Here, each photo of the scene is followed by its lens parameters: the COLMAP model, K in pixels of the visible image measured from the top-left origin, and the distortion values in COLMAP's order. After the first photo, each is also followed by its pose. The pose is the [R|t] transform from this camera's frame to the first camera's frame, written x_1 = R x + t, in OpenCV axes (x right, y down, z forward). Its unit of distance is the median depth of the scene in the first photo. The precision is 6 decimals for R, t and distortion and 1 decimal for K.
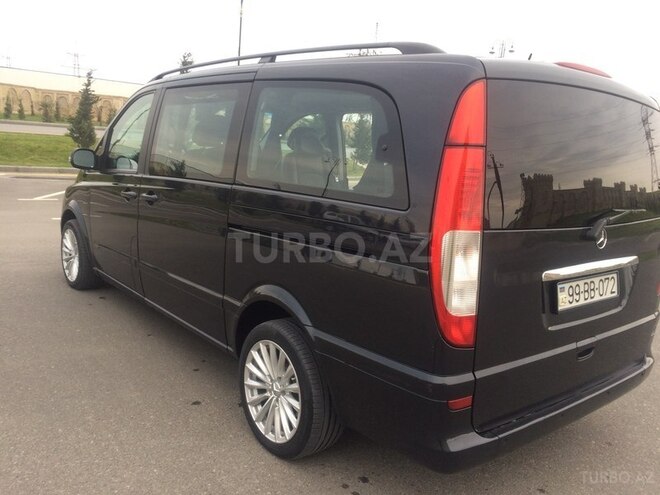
lens RADIAL K [[575.4, 0, 325.8], [0, 575.4, 245.5], [0, 0, 1]] dist [0.080215, -0.111956]
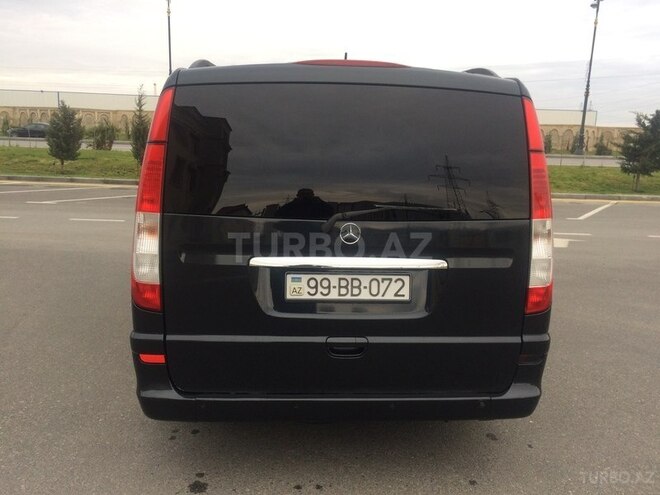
lens RADIAL K [[575.4, 0, 325.8], [0, 575.4, 245.5], [0, 0, 1]] dist [0.080215, -0.111956]
pose [[0.807616, 0.056868, -0.586960, 0.968920], [-0.079299, 0.996772, -0.012538, 0.022453], [0.584353, 0.056672, 0.809519, 0.186098]]
